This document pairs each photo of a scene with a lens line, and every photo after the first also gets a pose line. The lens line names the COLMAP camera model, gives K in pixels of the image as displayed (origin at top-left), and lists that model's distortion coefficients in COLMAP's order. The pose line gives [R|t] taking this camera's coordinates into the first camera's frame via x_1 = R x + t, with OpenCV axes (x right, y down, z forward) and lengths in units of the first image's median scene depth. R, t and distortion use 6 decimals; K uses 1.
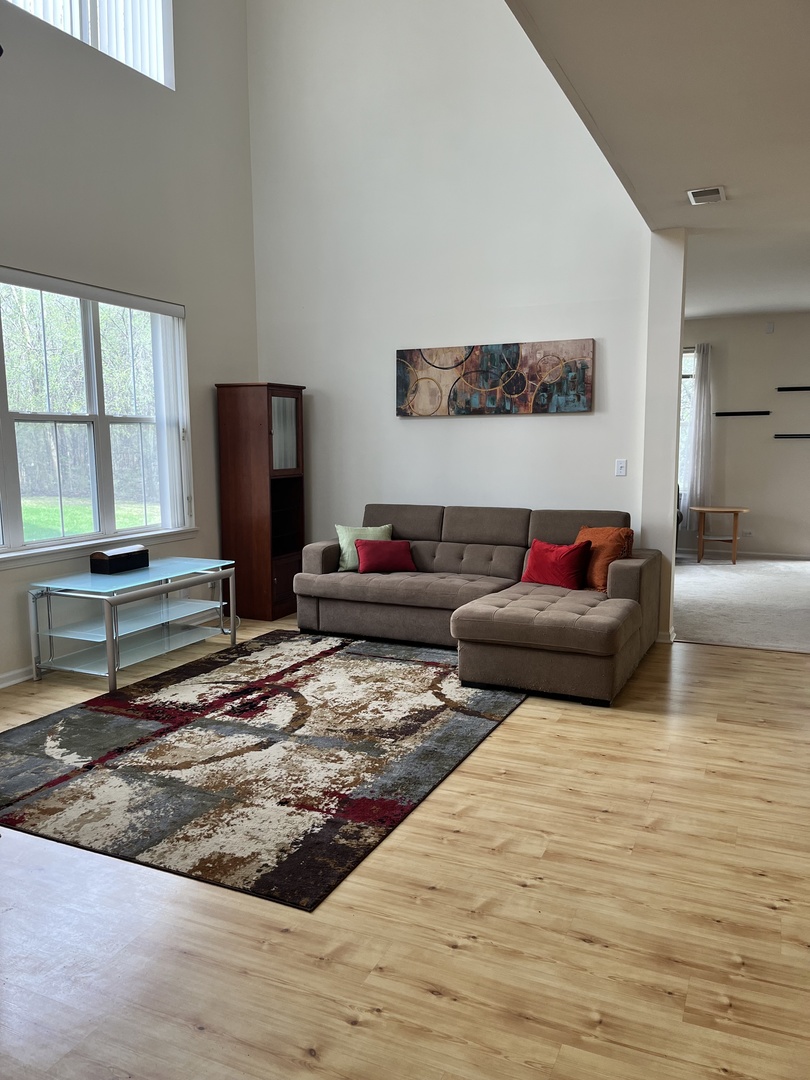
lens RADIAL K [[811.7, 0, 411.2], [0, 811.7, 546.8], [0, 0, 1]] dist [0.051959, -0.072344]
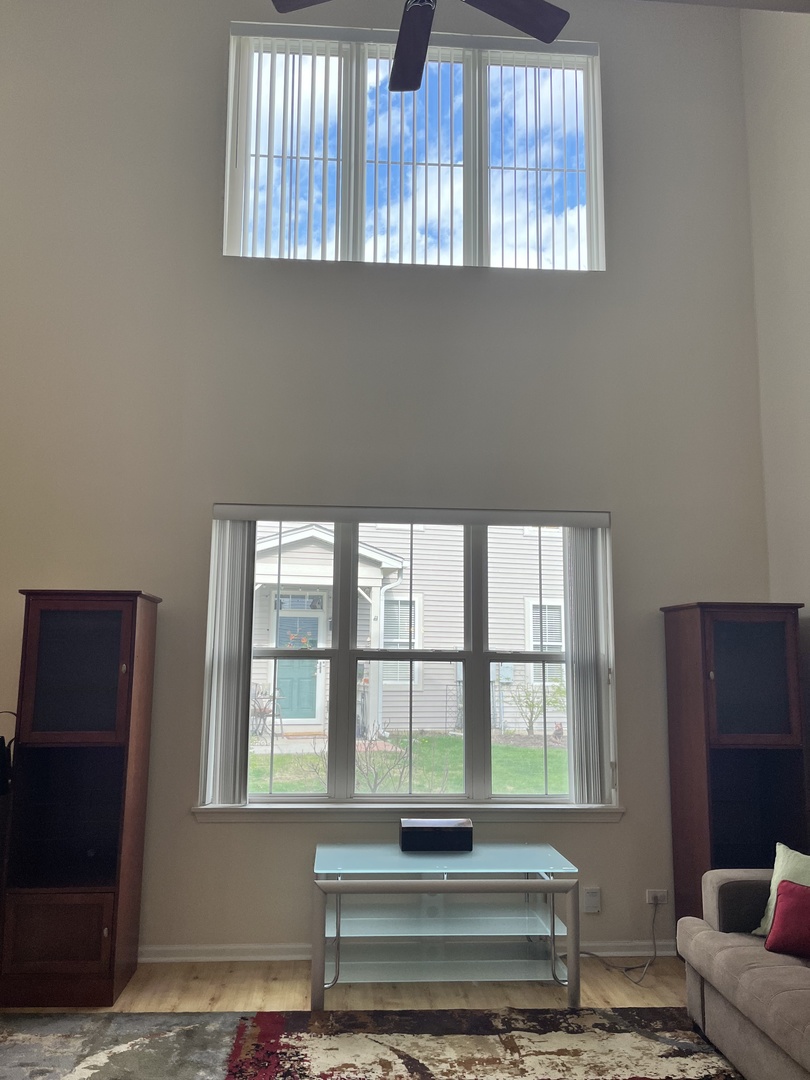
lens RADIAL K [[811.7, 0, 404.9], [0, 811.7, 549.9], [0, 0, 1]] dist [0.051959, -0.072344]
pose [[0.484500, -0.120495, -0.866453, 0.359514], [-0.134872, 0.968337, -0.210081, -0.083944], [0.864332, 0.218645, 0.452907, 0.583227]]
